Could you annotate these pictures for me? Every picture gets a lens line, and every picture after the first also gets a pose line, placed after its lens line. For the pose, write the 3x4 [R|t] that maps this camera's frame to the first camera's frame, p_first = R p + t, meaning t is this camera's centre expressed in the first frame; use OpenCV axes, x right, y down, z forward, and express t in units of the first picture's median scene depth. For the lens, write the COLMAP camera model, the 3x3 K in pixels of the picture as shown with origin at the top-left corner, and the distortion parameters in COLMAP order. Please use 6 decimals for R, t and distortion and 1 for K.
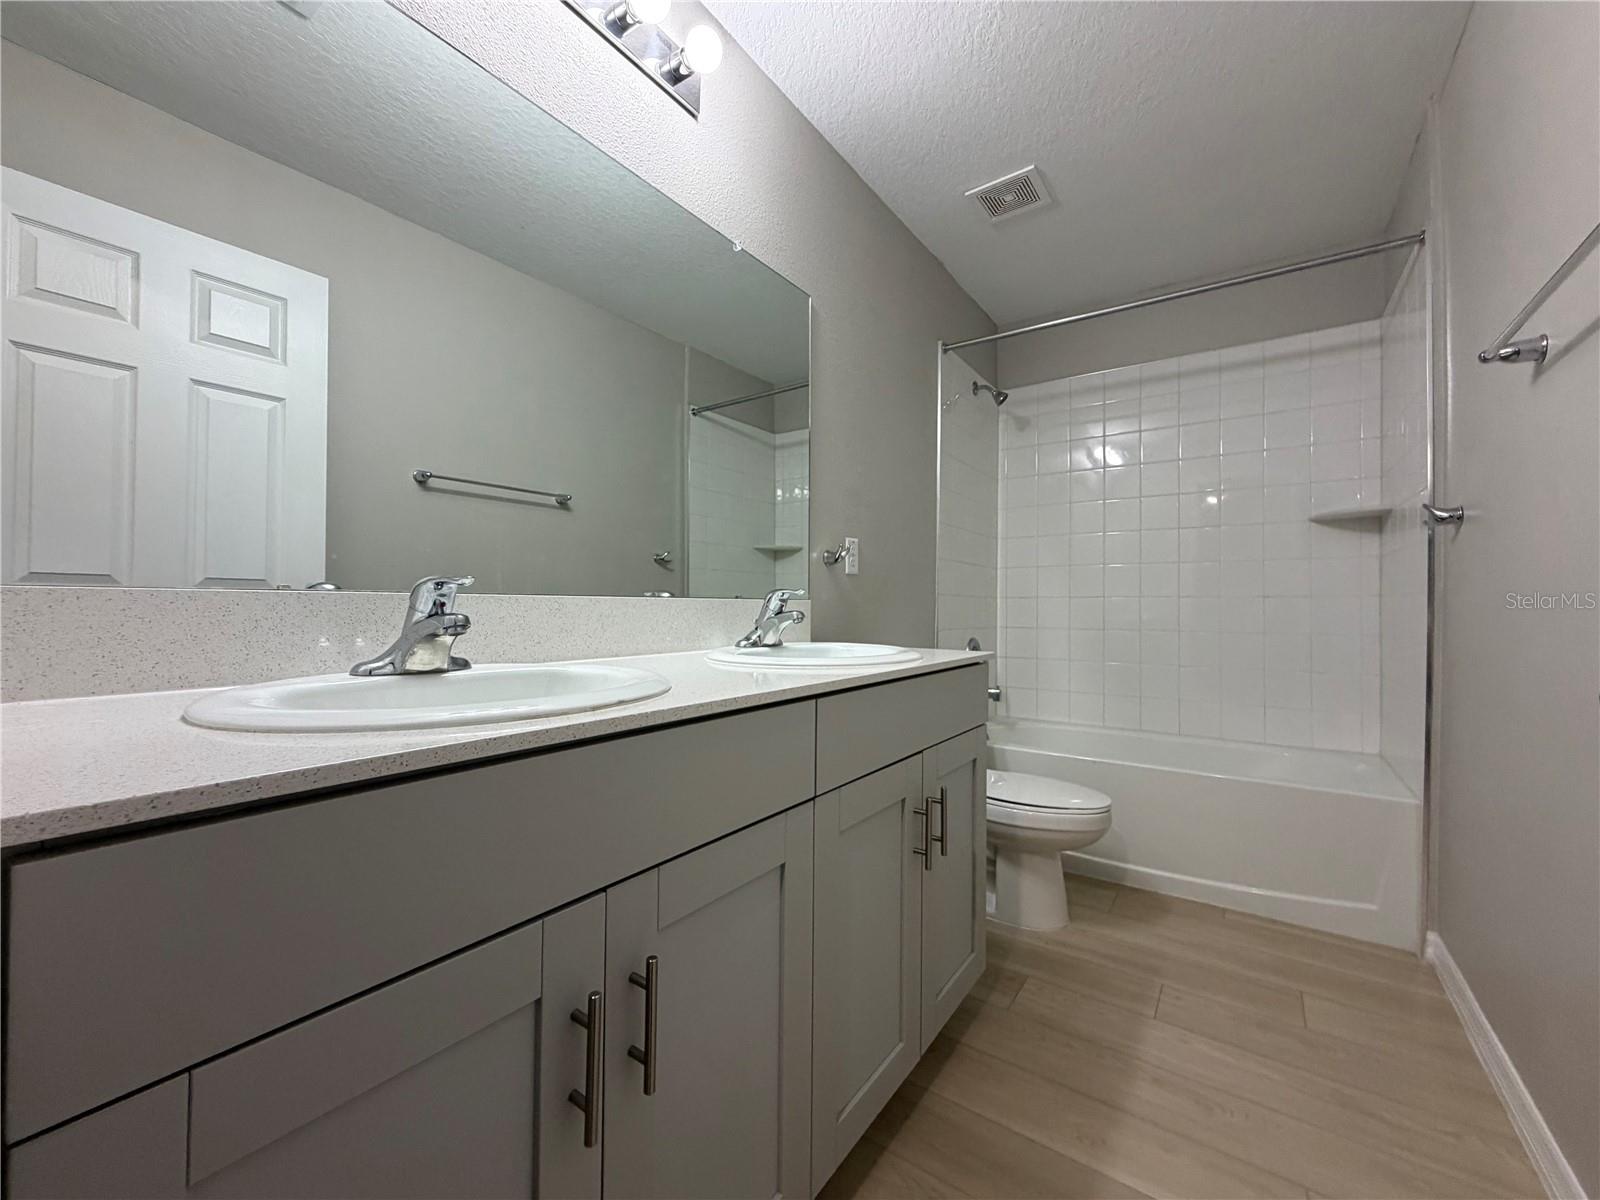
lens RADIAL K [[651.2, 0, 804.9], [0, 651.2, 609.9], [0, 0, 1]] dist [0.000545, 0.000661]
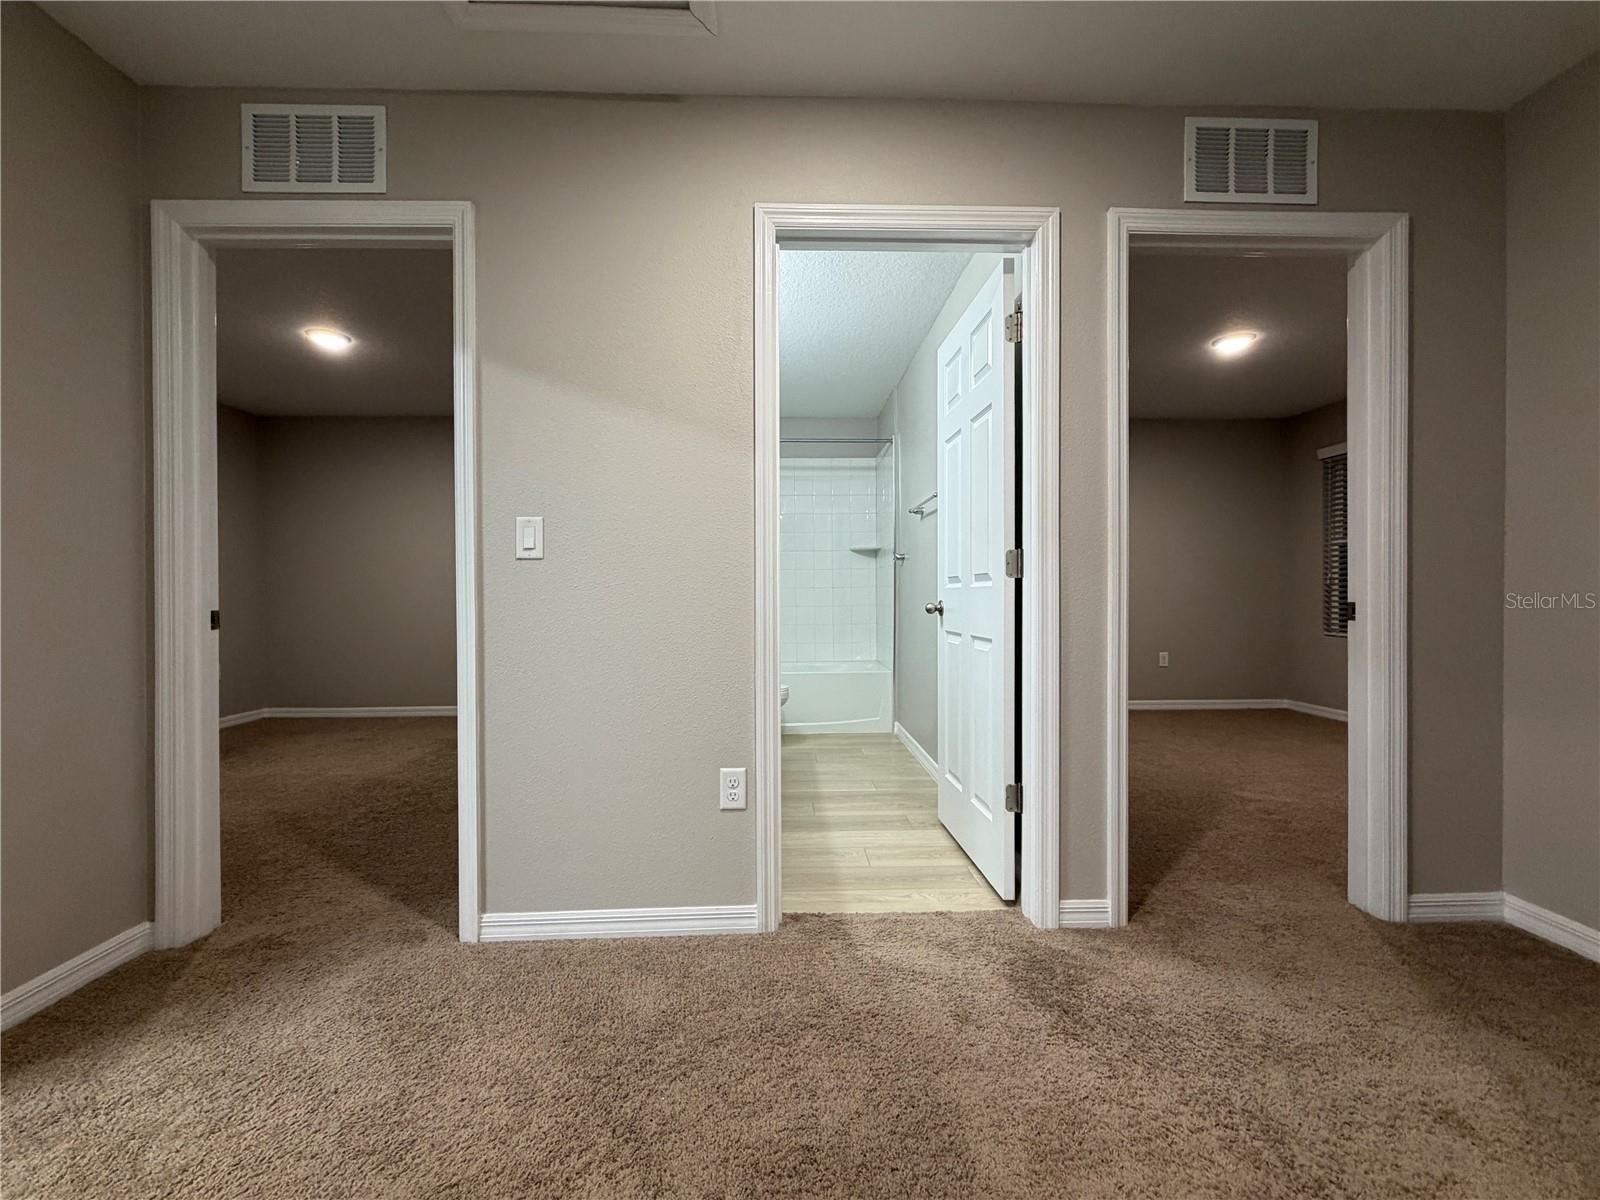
lens RADIAL K [[651.2, 0, 807.5], [0, 651.2, 598.2], [0, 0, 1]] dist [0.000545, 0.000661]
pose [[0.795775, -0.014700, 0.605414, -0.768242], [0.006495, 0.999855, 0.015739, -0.026730], [-0.605558, -0.008592, 0.795755, -0.734536]]
